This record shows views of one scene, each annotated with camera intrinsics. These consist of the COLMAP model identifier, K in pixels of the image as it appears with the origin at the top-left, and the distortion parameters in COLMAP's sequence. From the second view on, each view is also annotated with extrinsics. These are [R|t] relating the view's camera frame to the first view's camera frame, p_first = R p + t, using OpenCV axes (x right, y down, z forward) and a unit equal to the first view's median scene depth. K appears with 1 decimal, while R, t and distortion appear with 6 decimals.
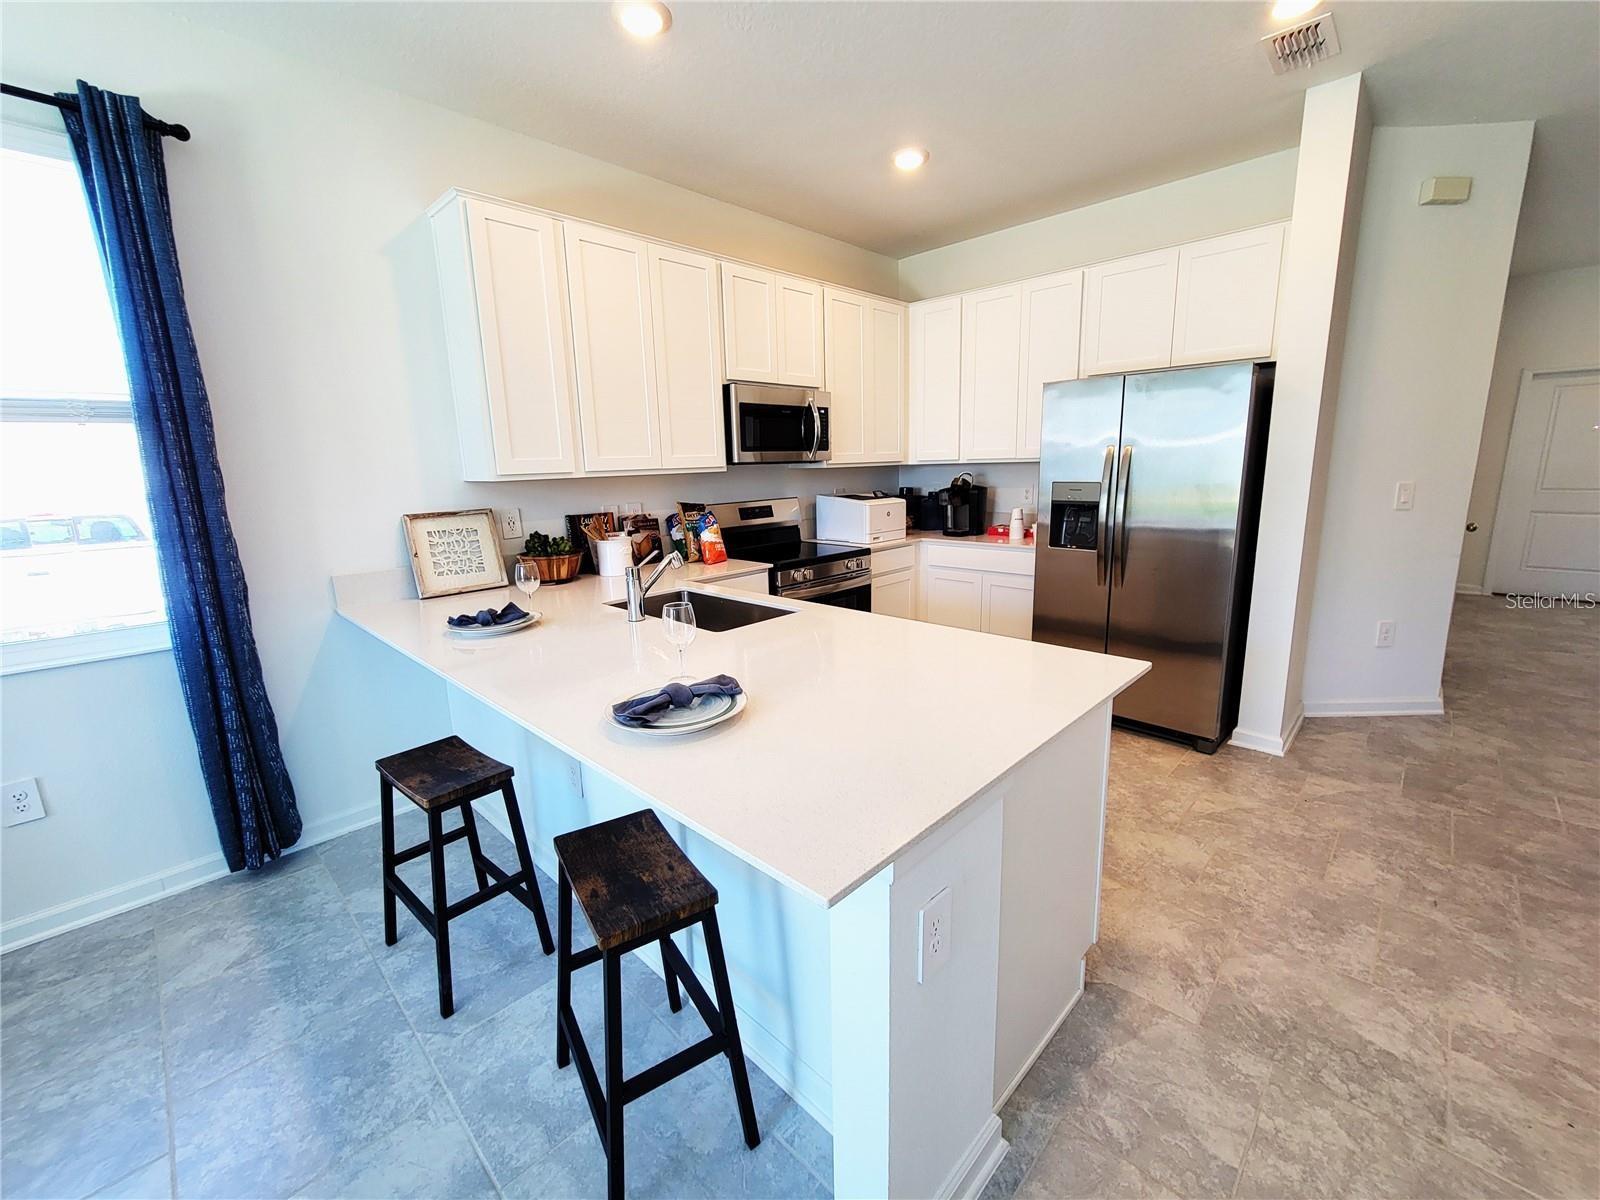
lens RADIAL K [[654.6, 0, 806.3], [0, 654.6, 590.8], [0, 0, 1]] dist [-0.000030, -0.000473]
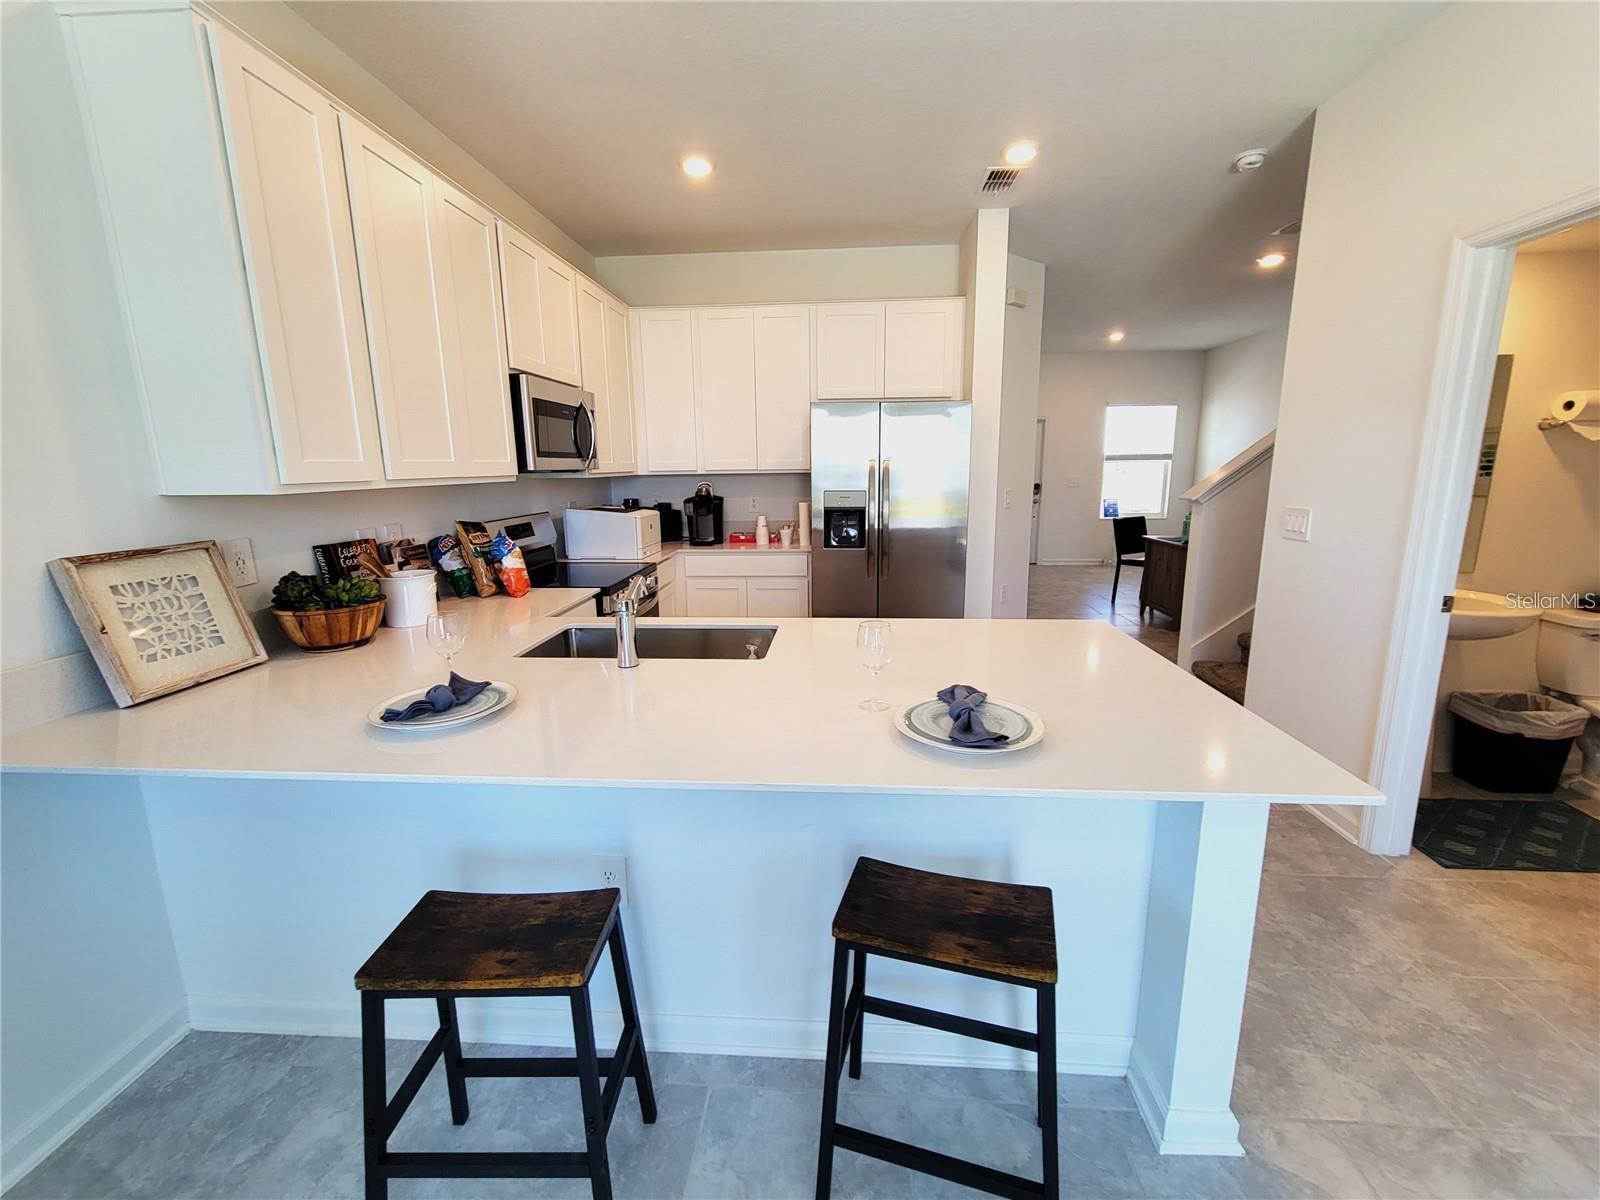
lens RADIAL K [[654.6, 0, 806.7], [0, 654.6, 588.5], [0, 0, 1]] dist [-0.000030, -0.000473]
pose [[0.765743, -0.101347, 0.635111, -0.451001], [0.115352, 0.993135, 0.019400, -0.029562], [-0.632717, 0.058406, 0.772177, 0.187107]]
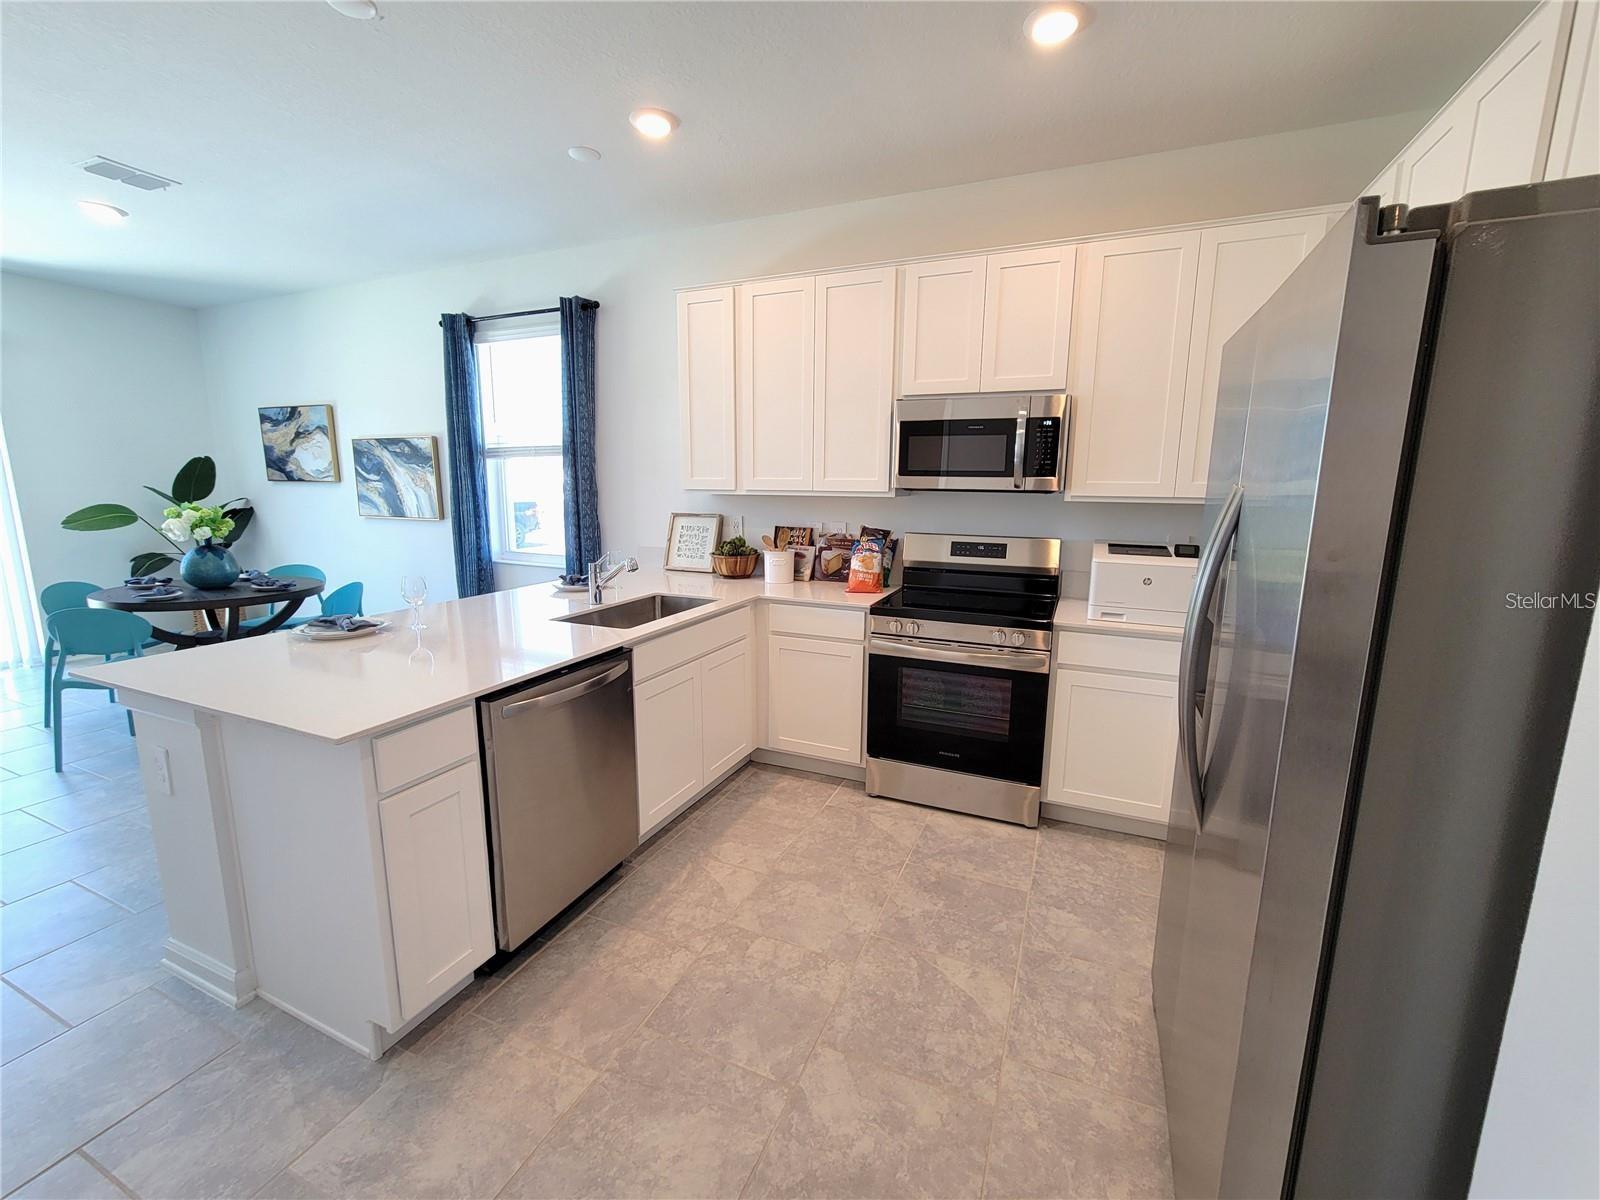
lens RADIAL K [[654.6, 0, 804.8], [0, 654.6, 591.3], [0, 0, 1]] dist [-0.000030, -0.000473]
pose [[0.352736, 0.187073, -0.916832, 0.833457], [-0.199873, 0.972261, 0.121486, -0.170045], [0.914127, 0.140398, 0.380342, 0.673435]]
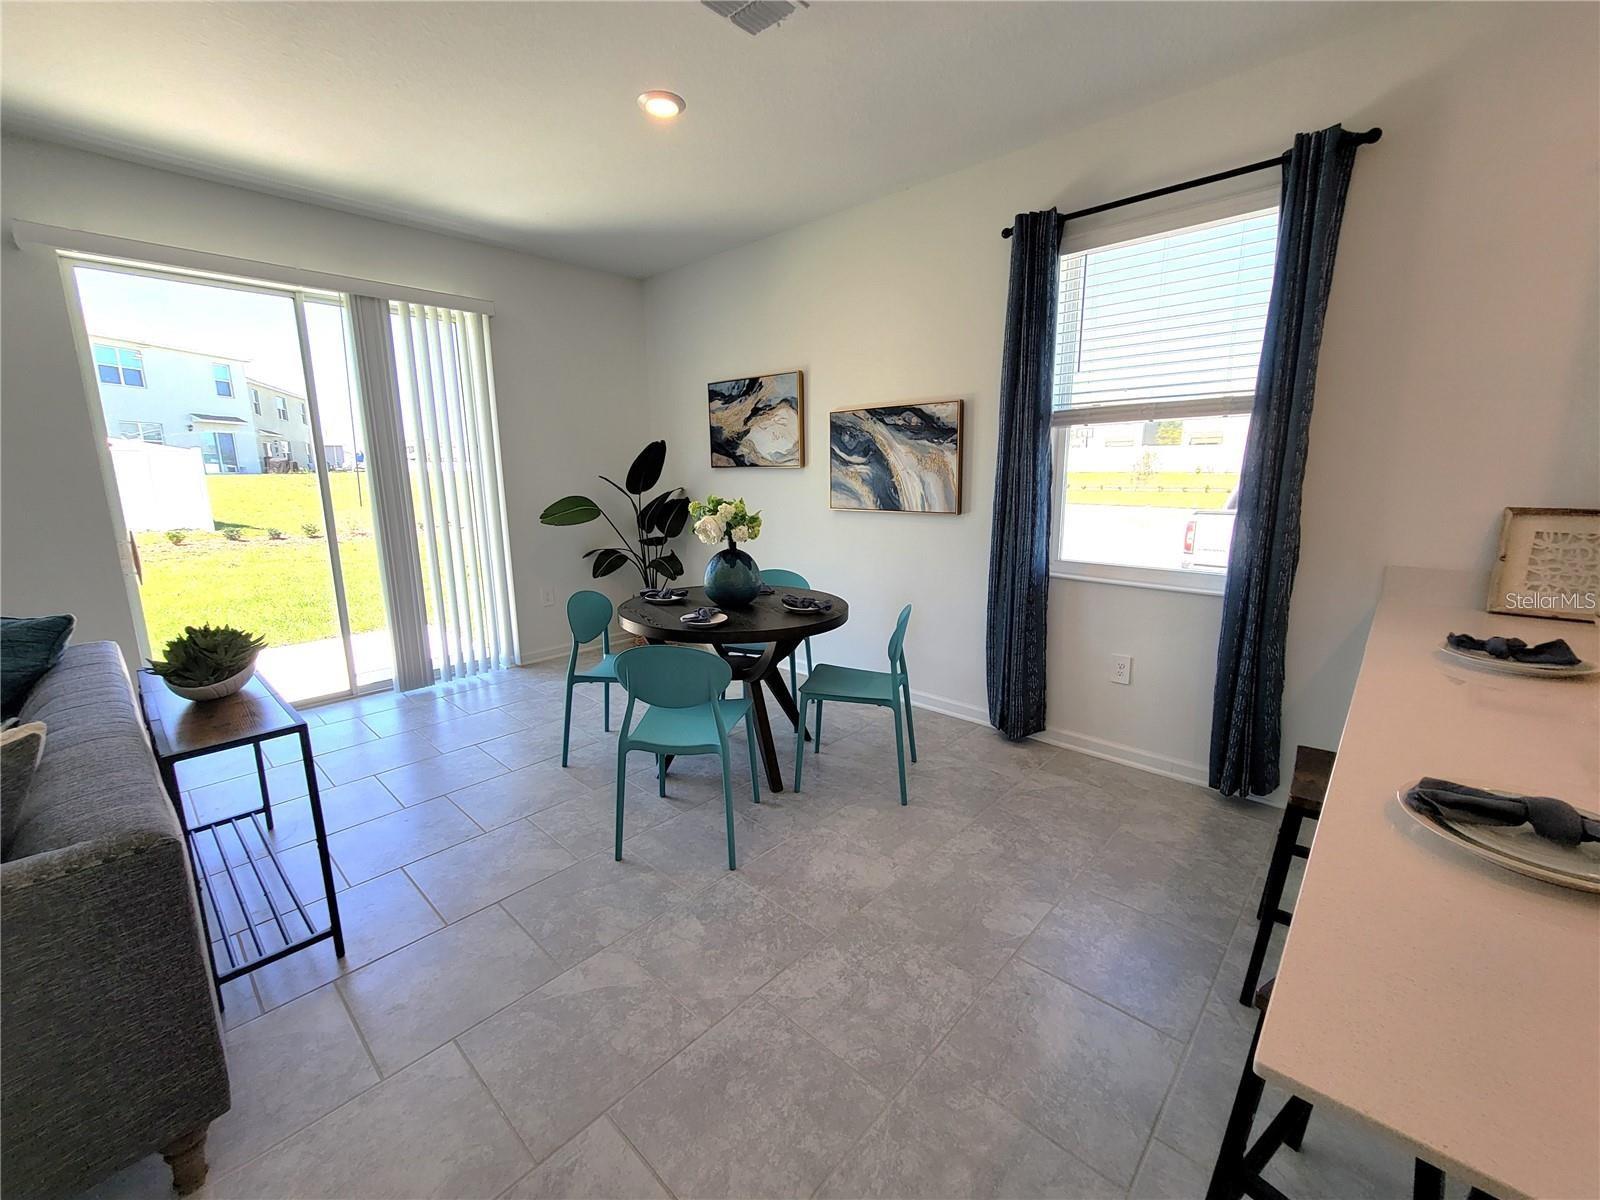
lens RADIAL K [[654.6, 0, 800.7], [0, 654.6, 590.2], [0, 0, 1]] dist [-0.000030, -0.000473]
pose [[0.022102, 0.213876, -0.976611, 0.165834], [-0.182032, 0.961382, 0.206421, -0.023739], [0.983044, 0.173212, 0.060181, 0.099237]]
